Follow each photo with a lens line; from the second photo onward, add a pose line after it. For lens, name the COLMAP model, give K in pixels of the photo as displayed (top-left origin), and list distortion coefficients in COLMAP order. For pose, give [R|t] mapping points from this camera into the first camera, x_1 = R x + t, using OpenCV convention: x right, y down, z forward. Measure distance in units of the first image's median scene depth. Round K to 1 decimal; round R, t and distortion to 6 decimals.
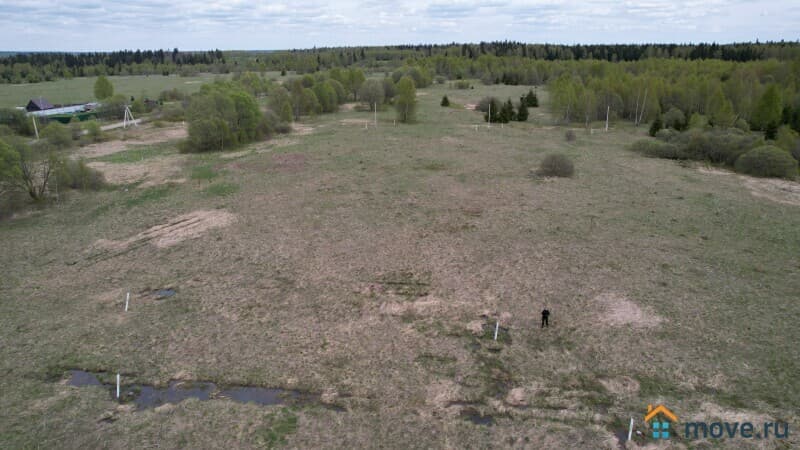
lens RADIAL K [[470.0, 0, 401.4], [0, 470.0, 224.0], [0, 0, 1]] dist [-0.049934, 0.030074]
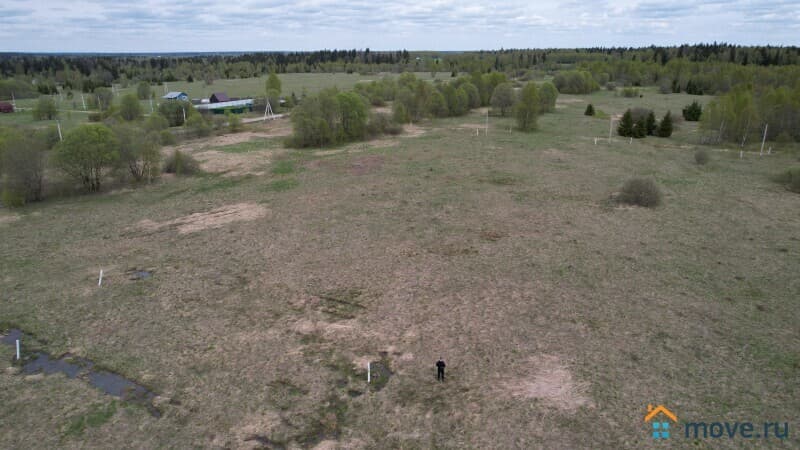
lens RADIAL K [[470.0, 0, 423.4], [0, 470.0, 227.1], [0, 0, 1]] dist [-0.049934, 0.030074]
pose [[0.944282, 0.118154, -0.307199, 0.340370], [-0.117172, 0.992874, 0.021708, -0.051502], [0.307575, 0.015497, 0.951398, 0.103358]]
